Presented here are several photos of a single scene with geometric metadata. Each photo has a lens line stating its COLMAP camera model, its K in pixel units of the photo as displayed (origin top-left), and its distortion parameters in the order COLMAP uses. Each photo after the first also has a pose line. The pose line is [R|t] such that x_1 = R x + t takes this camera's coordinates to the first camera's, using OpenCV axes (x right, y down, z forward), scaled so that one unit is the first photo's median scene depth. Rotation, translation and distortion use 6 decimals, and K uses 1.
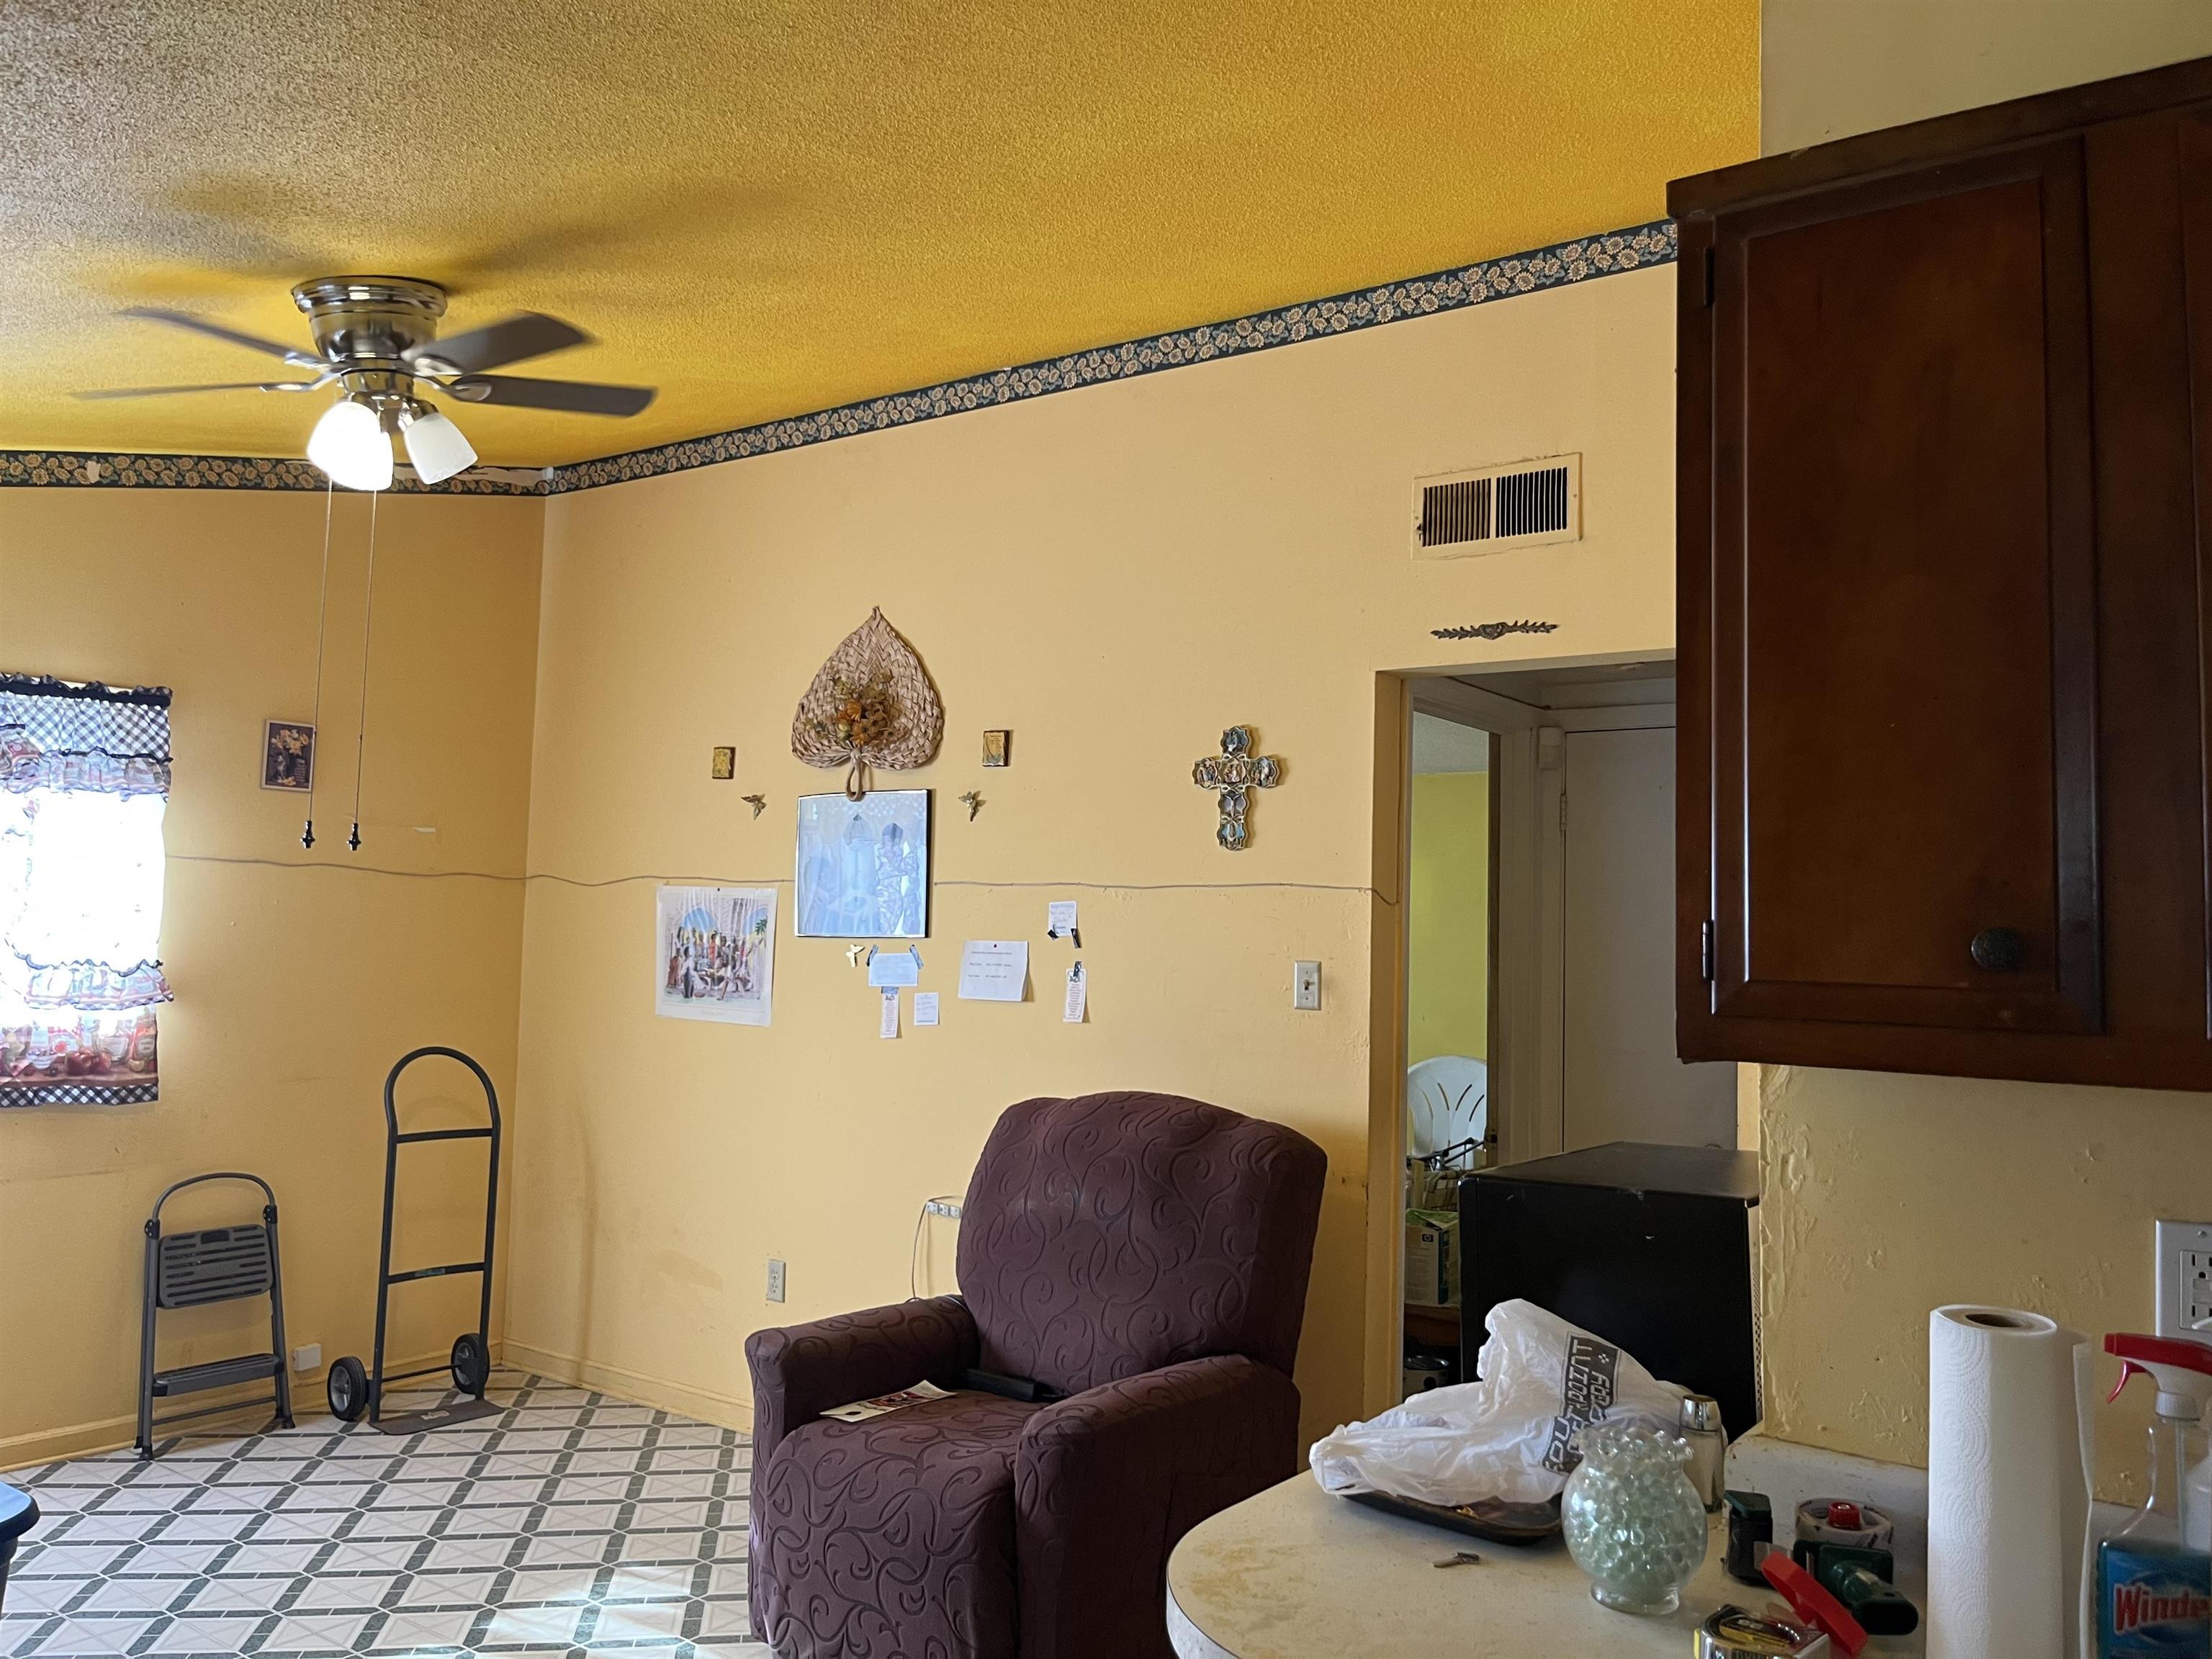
lens RADIAL K [[1660.3, 0, 1112.3], [0, 1660.3, 812.8], [0, 0, 1]] dist [0.021308, -0.068410]
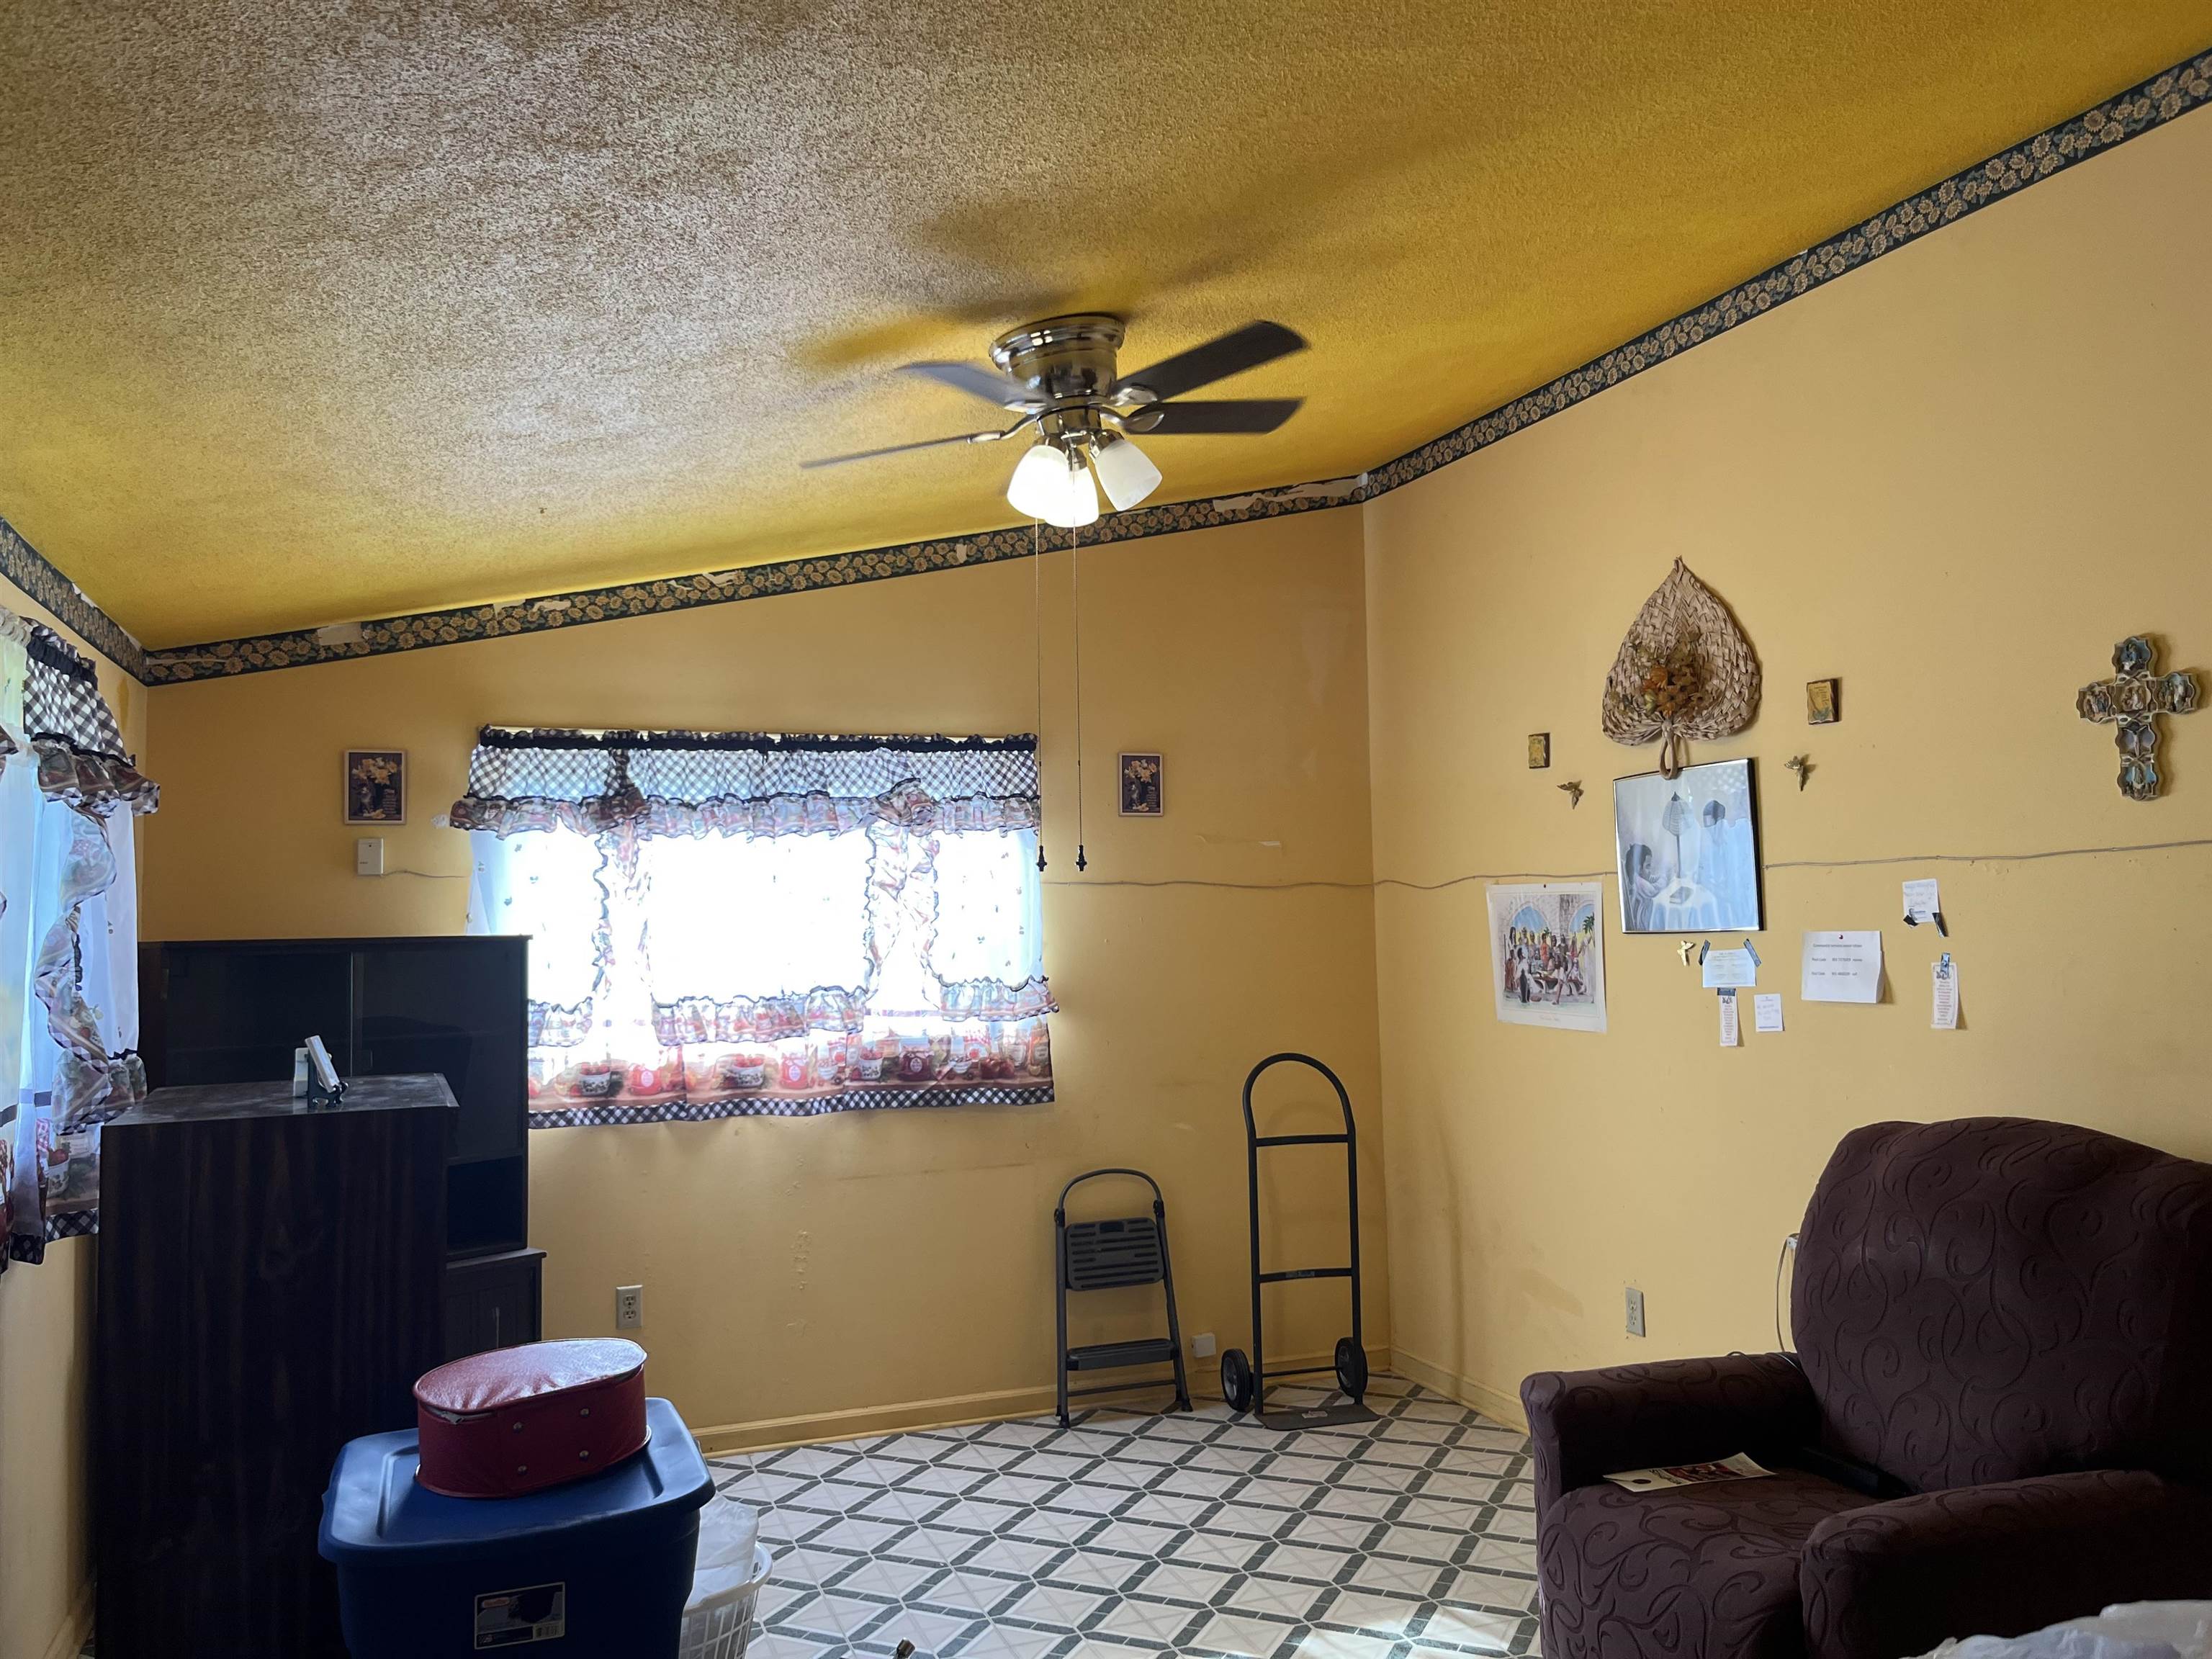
lens RADIAL K [[1660.3, 0, 1082.4], [0, 1660.3, 810.2], [0, 0, 1]] dist [0.021308, -0.068410]
pose [[0.823761, -0.078559, -0.561469, 0.089319], [0.077668, 0.996653, -0.025499, 0.008183], [0.561593, -0.022603, 0.827105, 0.094984]]
